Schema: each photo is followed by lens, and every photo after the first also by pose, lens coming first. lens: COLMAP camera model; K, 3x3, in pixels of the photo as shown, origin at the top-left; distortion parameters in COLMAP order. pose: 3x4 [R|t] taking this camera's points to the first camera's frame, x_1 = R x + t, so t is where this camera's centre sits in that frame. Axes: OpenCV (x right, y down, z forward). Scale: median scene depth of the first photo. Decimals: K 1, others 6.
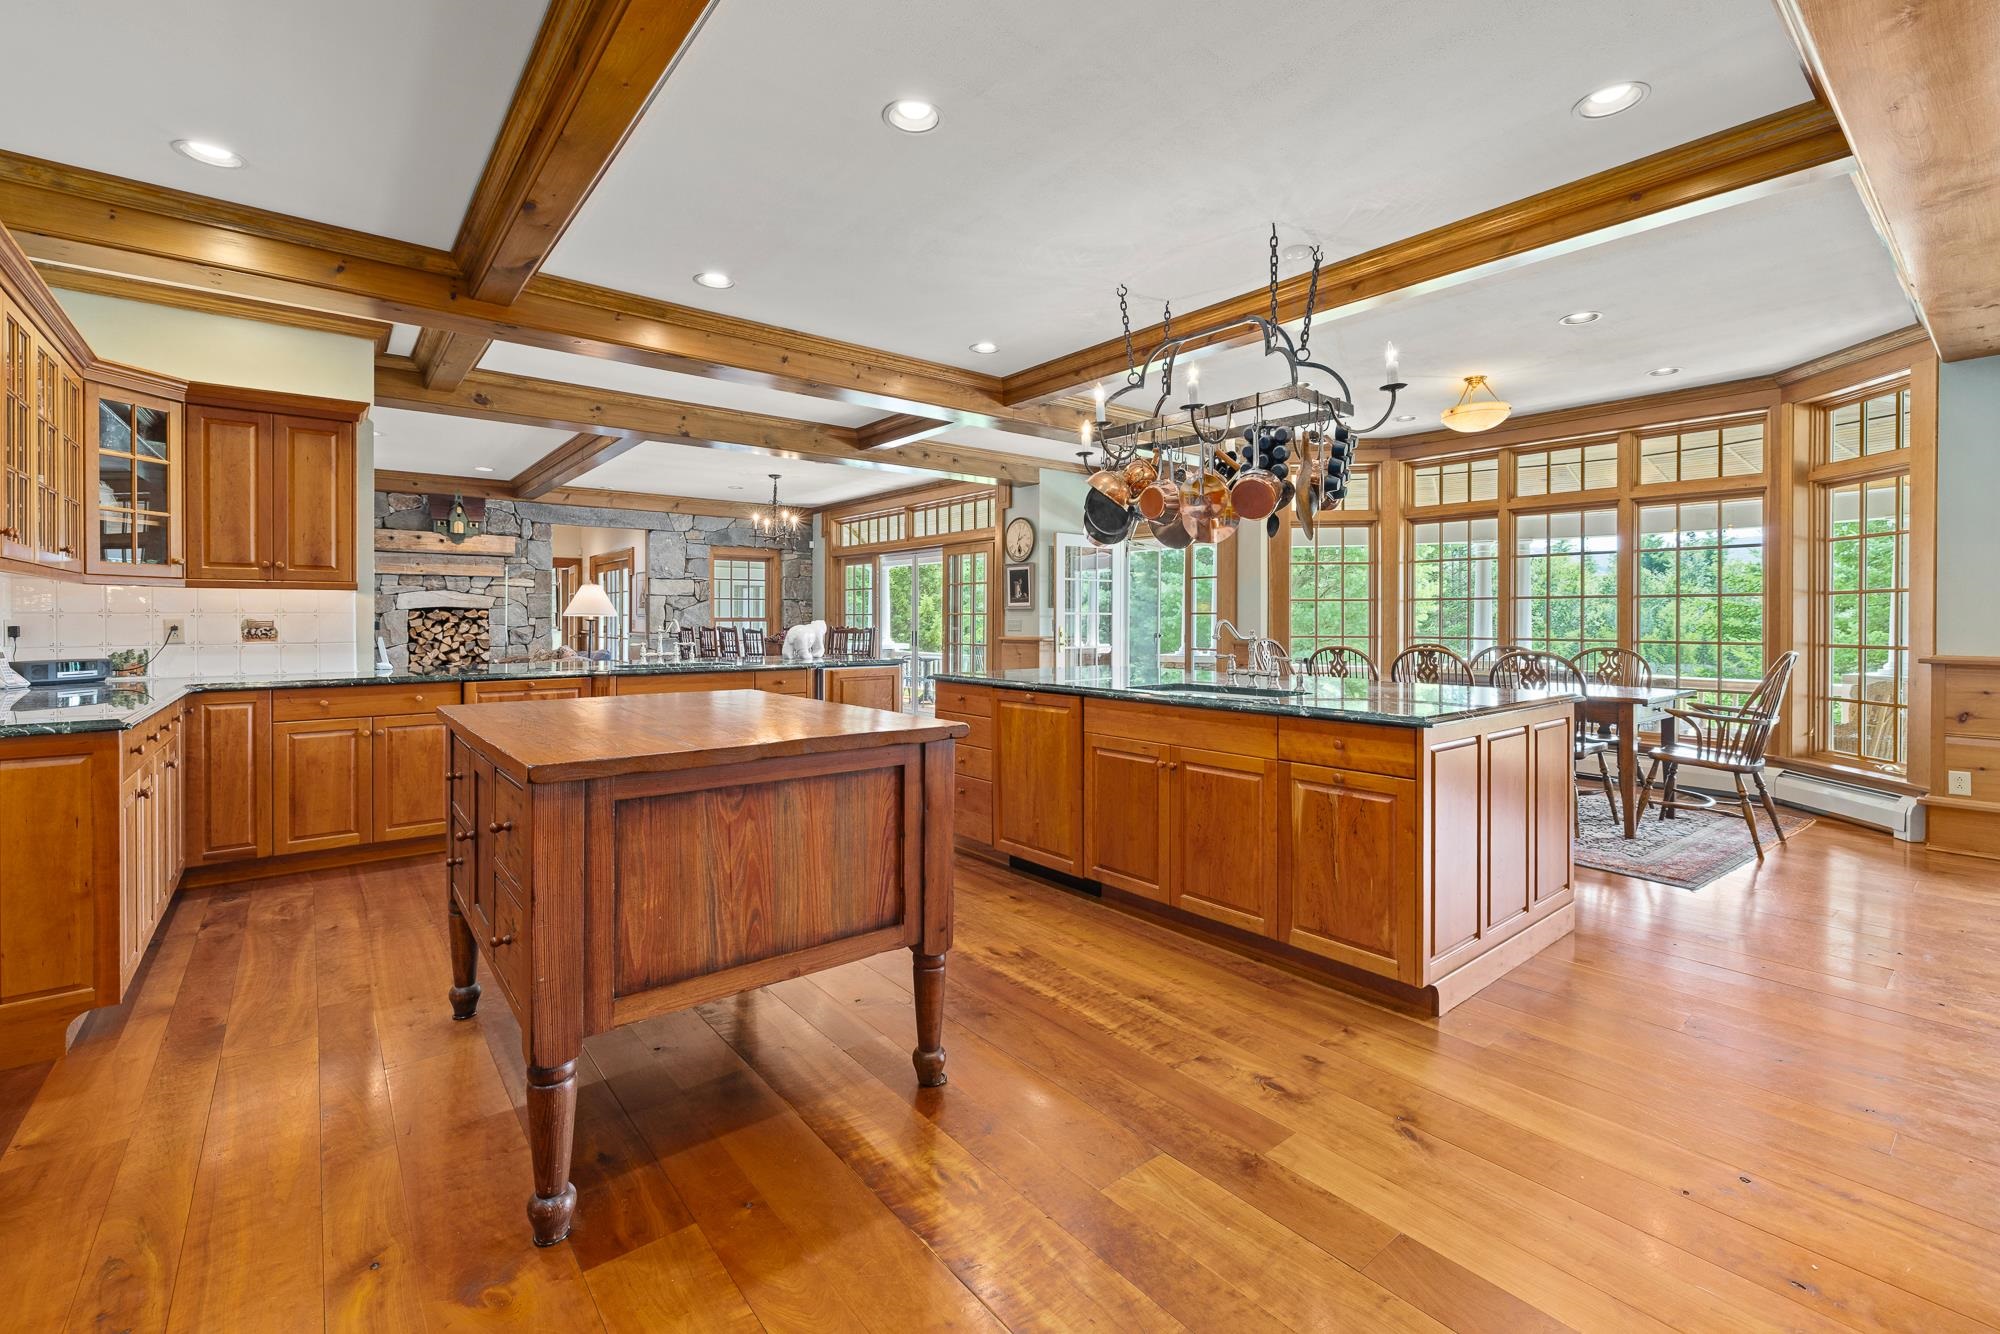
lens RADIAL K [[858.0, 0, 996.3], [0, 858.0, 619.3], [0, 0, 1]] dist [-0.000380, -0.000657]
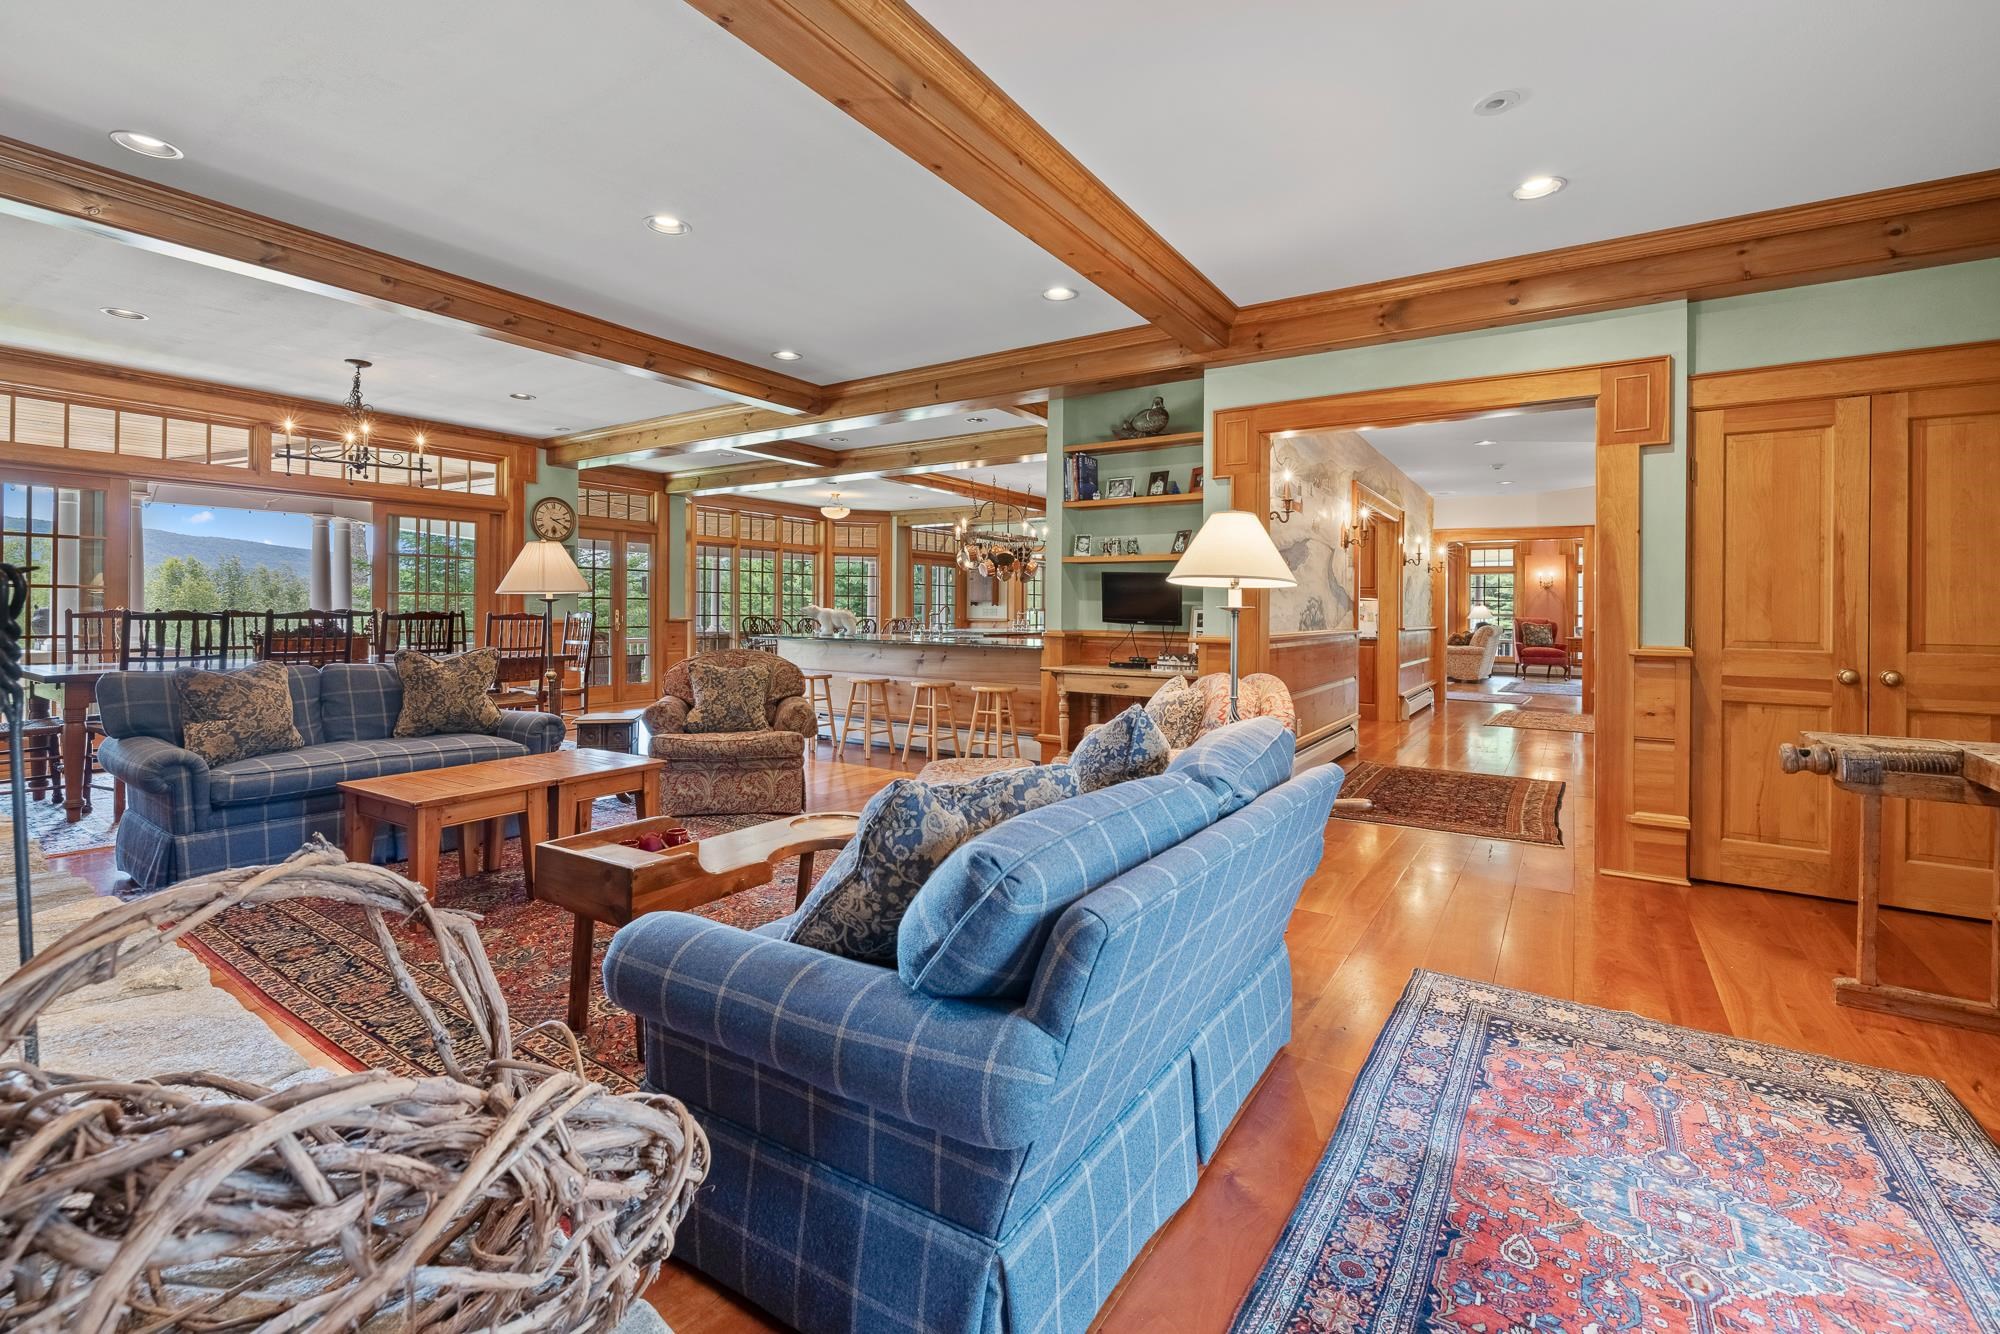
lens RADIAL K [[858.0, 0, 996.3], [0, 858.0, 619.3], [0, 0, 1]] dist [-0.000380, -0.000657]
pose [[-0.325788, -0.009022, 0.945400, -1.082121], [-0.005247, 0.999956, 0.007735, 0.010882], [-0.945428, -0.002441, -0.325821, 0.848349]]
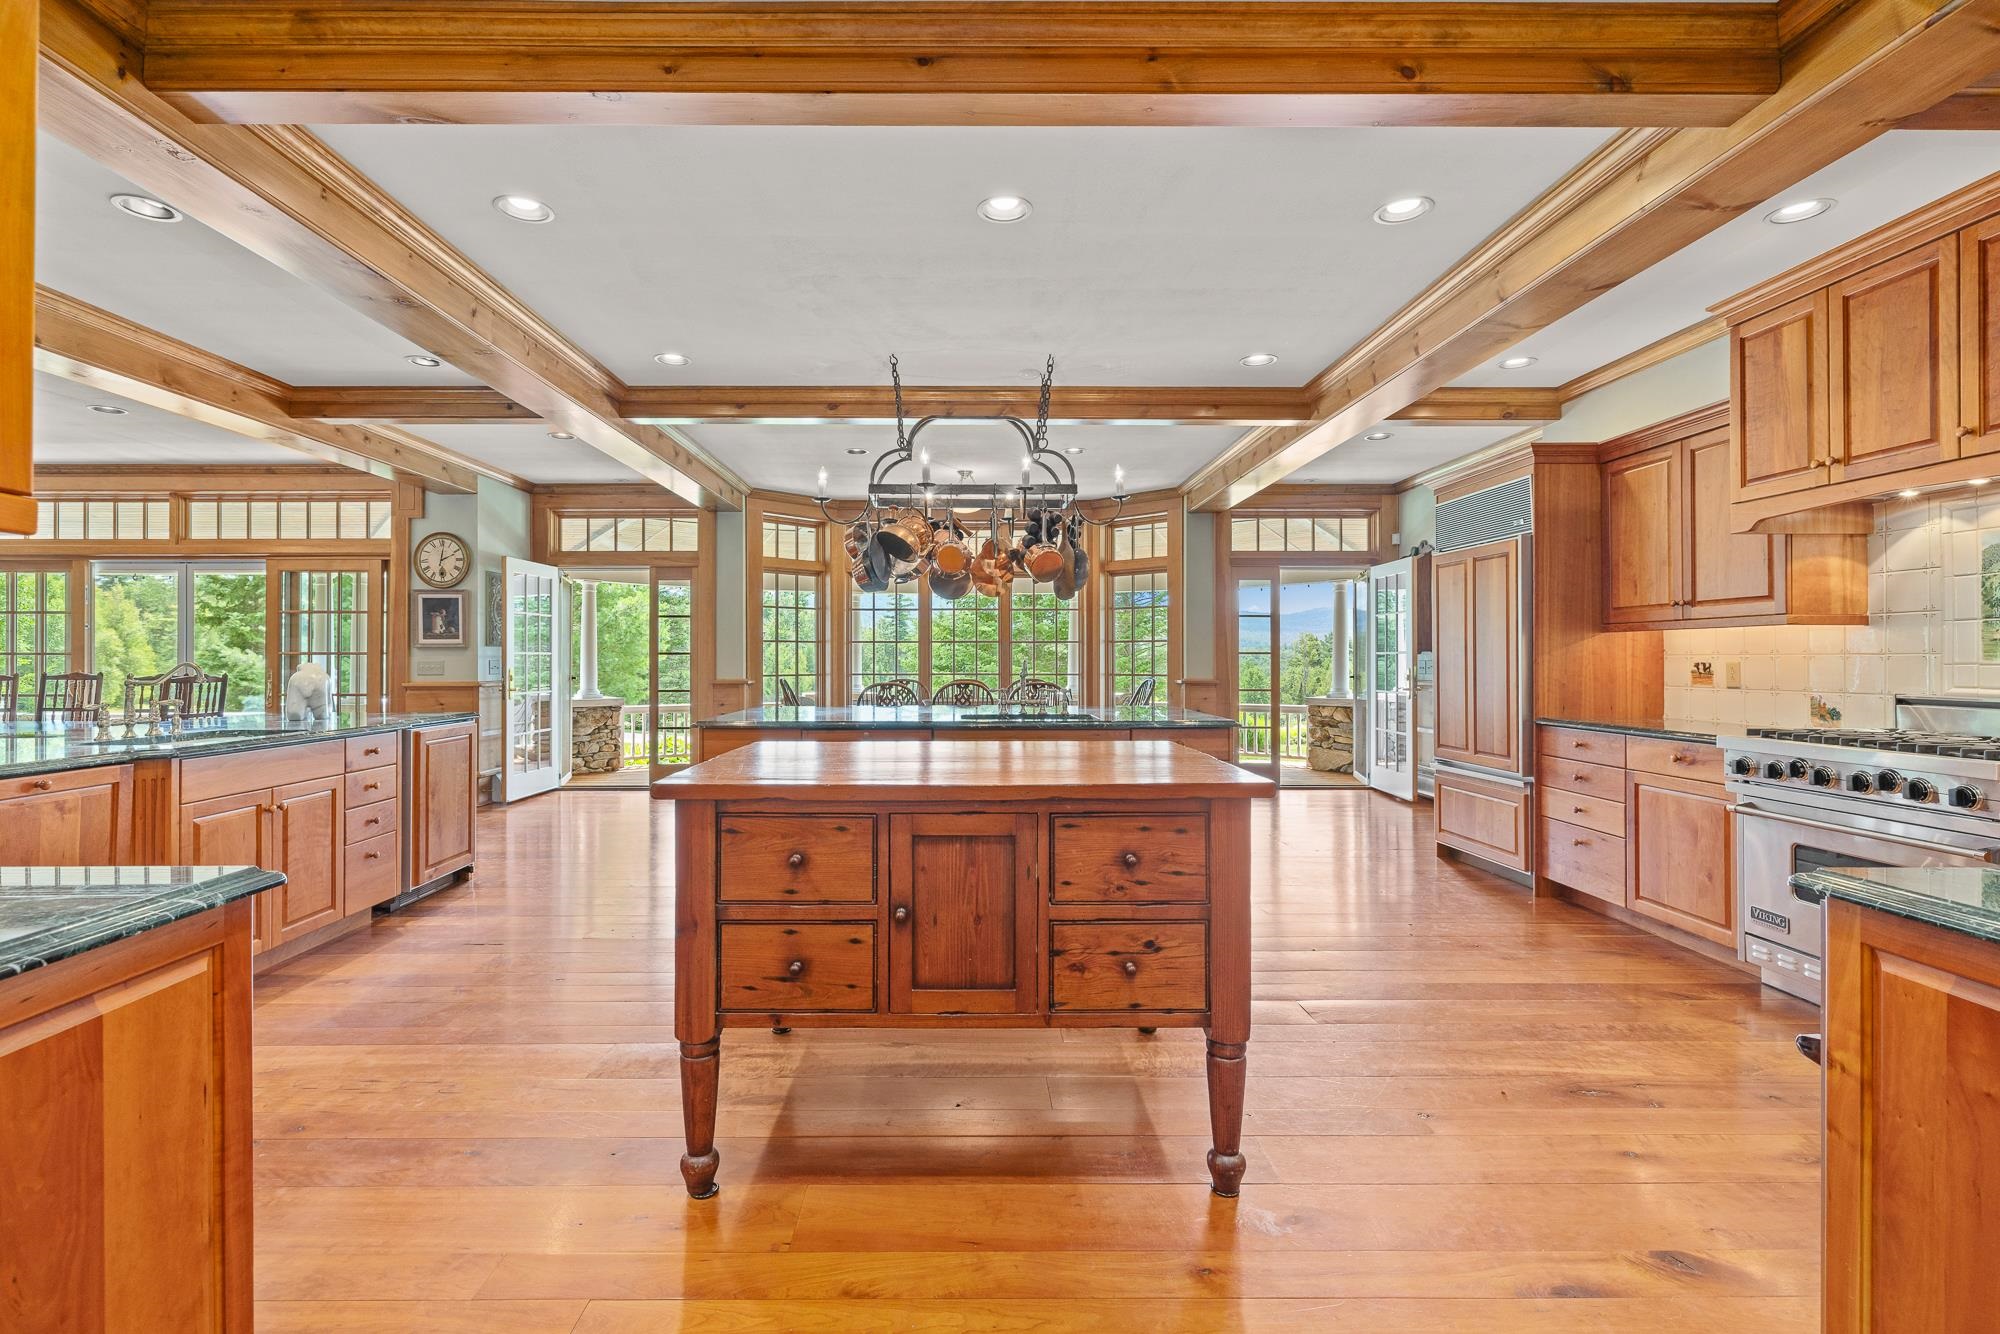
lens RADIAL K [[899.9, 0, 977.5], [0, 899.9, 657.9], [0, 0, 1]] dist [-0.000265, -0.000335]
pose [[0.626705, -0.001398, 0.779255, -0.314606], [0.002104, 0.999998, 0.000102, -0.001256], [-0.779253, 0.001576, 0.626707, 0.092686]]
